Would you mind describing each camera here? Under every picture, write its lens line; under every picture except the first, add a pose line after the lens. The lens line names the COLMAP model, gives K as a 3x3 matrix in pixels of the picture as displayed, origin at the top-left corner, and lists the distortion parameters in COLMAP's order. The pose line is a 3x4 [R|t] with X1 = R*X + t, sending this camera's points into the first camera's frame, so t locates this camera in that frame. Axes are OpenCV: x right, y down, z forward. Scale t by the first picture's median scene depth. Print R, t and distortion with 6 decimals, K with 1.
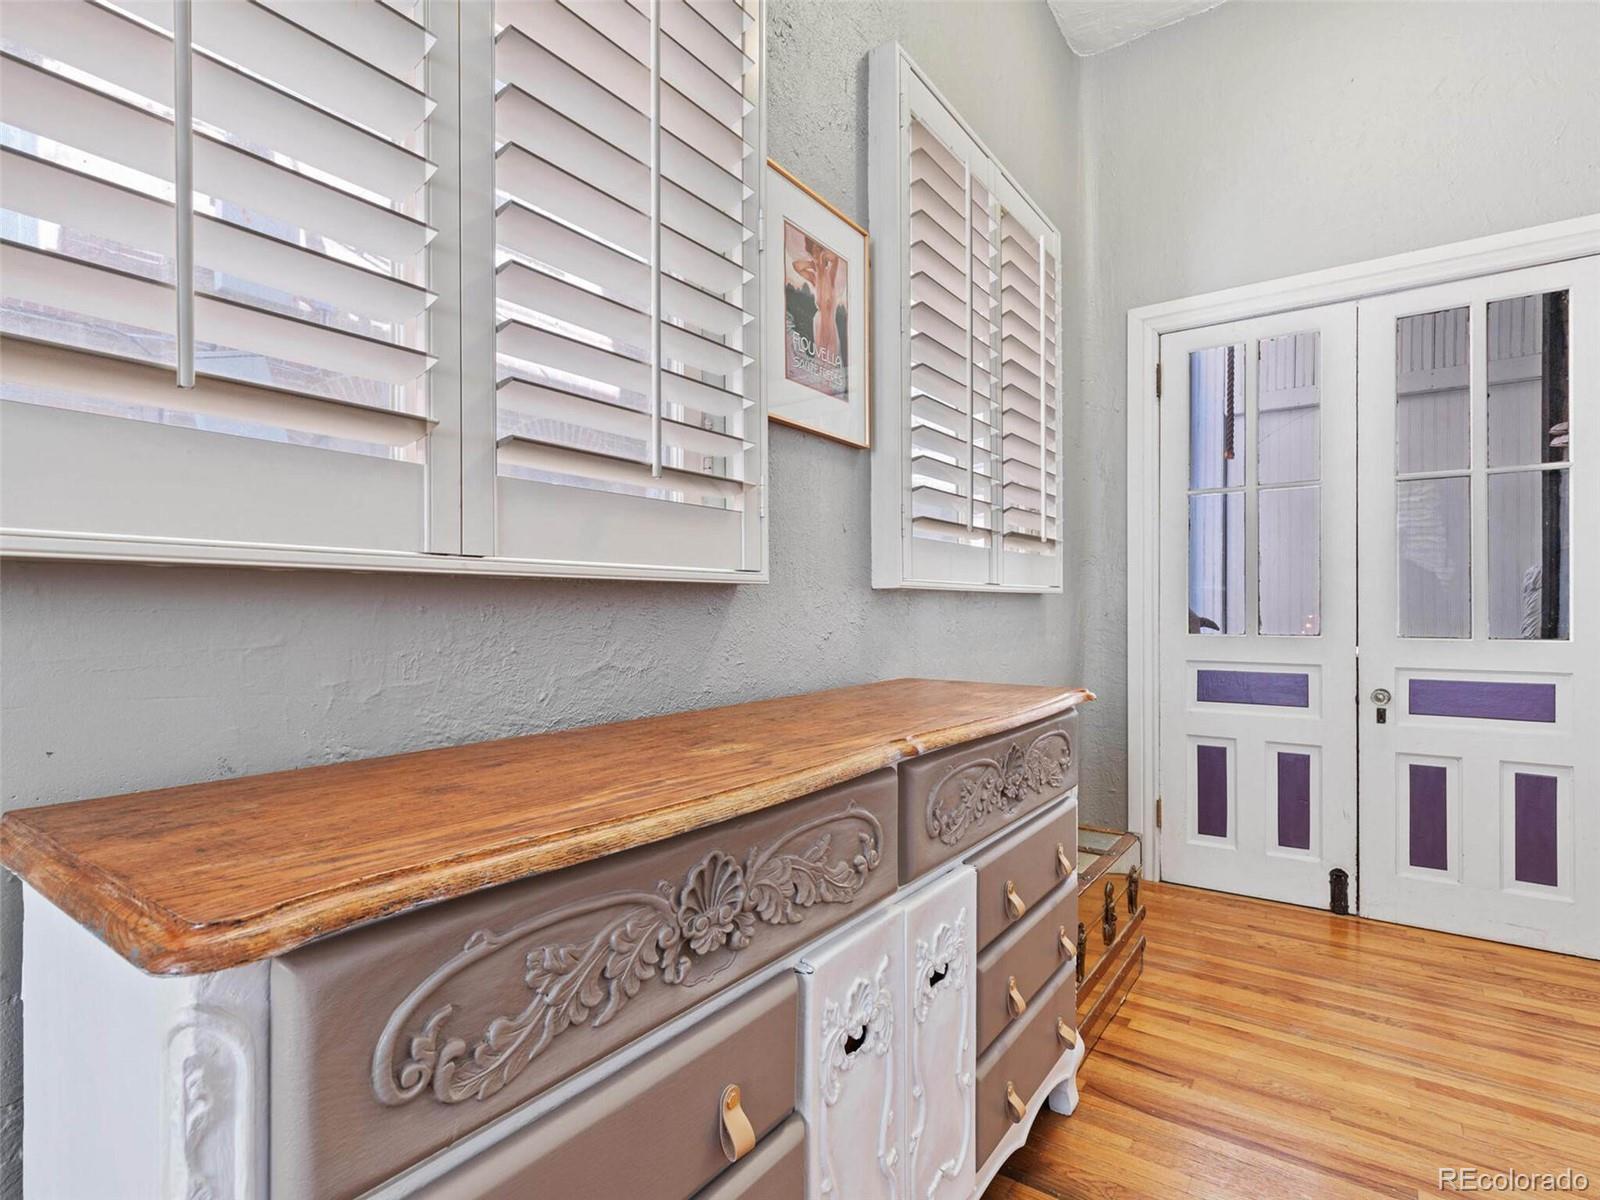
lens RADIAL K [[813.3, 0, 811.8], [0, 813.3, 607.2], [0, 0, 1]] dist [0.005367, 0.000358]
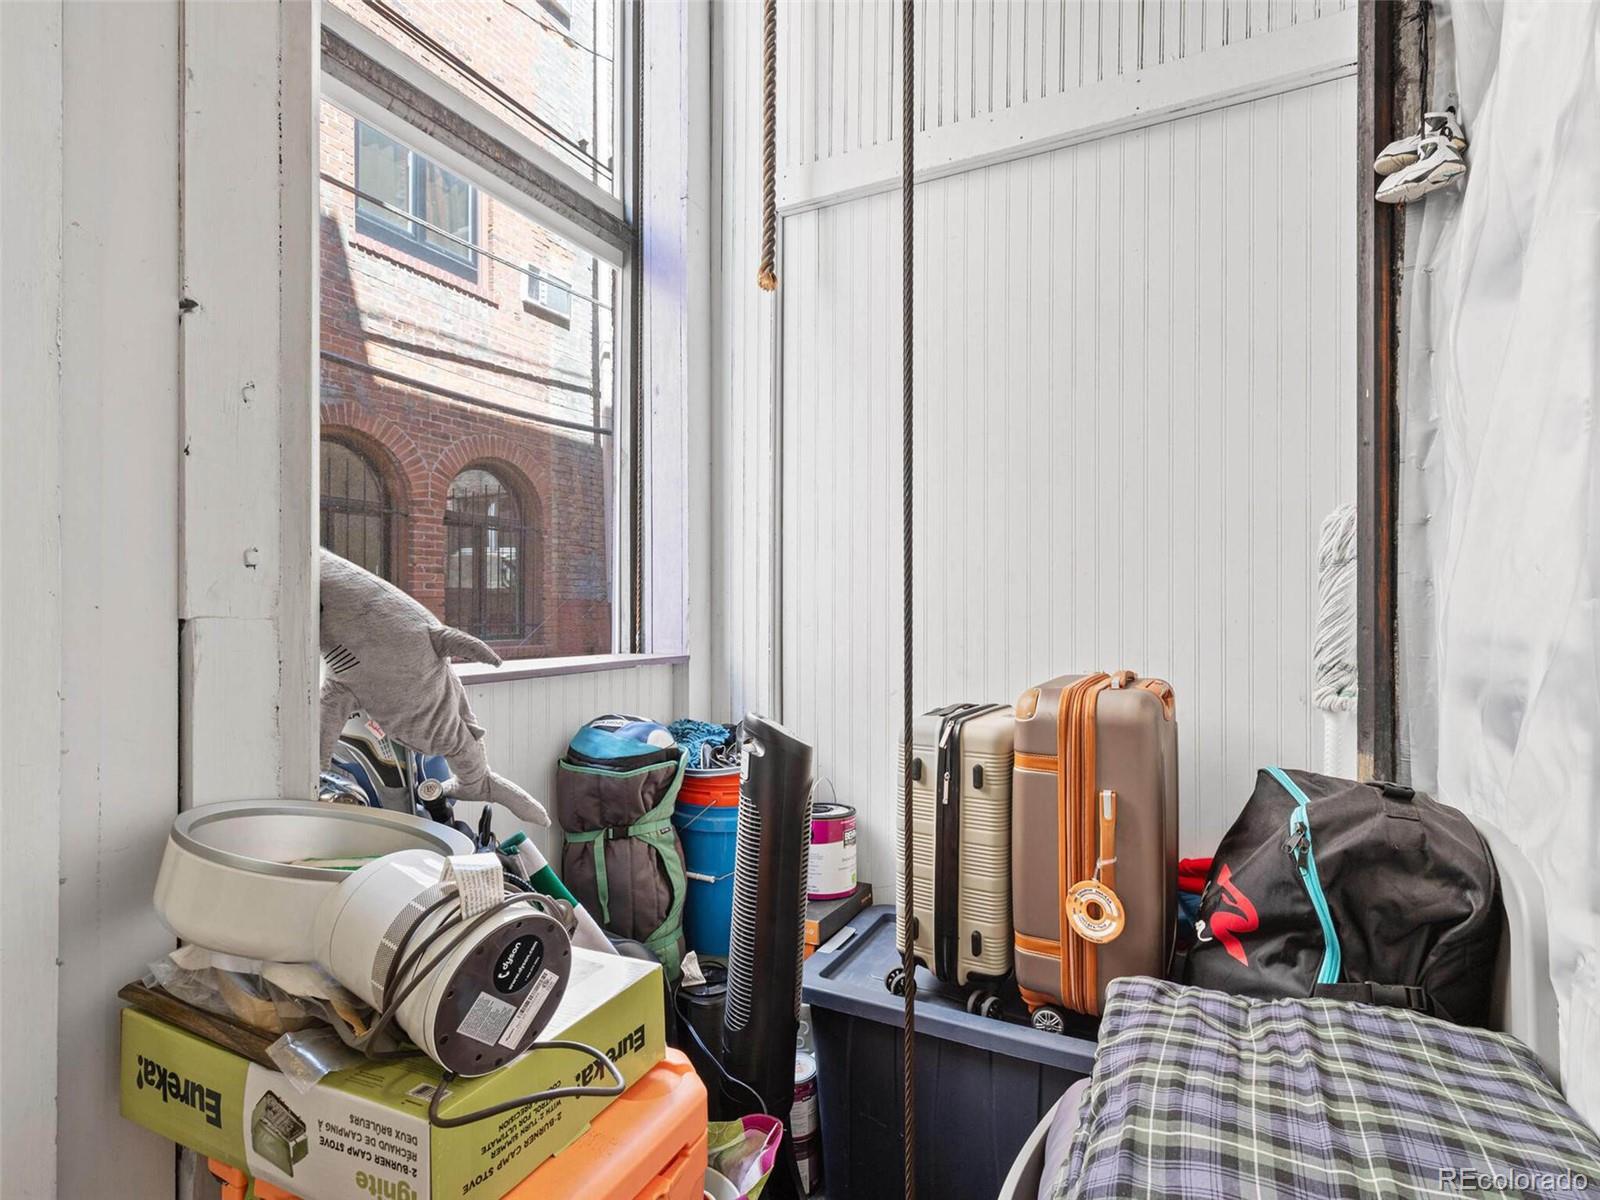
lens RADIAL K [[813.3, 0, 788.0], [0, 813.3, 595.5], [0, 0, 1]] dist [0.005367, 0.000358]
pose [[0.992042, -0.002323, 0.125883, 0.513534], [0.001423, 0.999973, 0.007237, -0.005929], [-0.125897, -0.007000, 0.992019, 0.578353]]
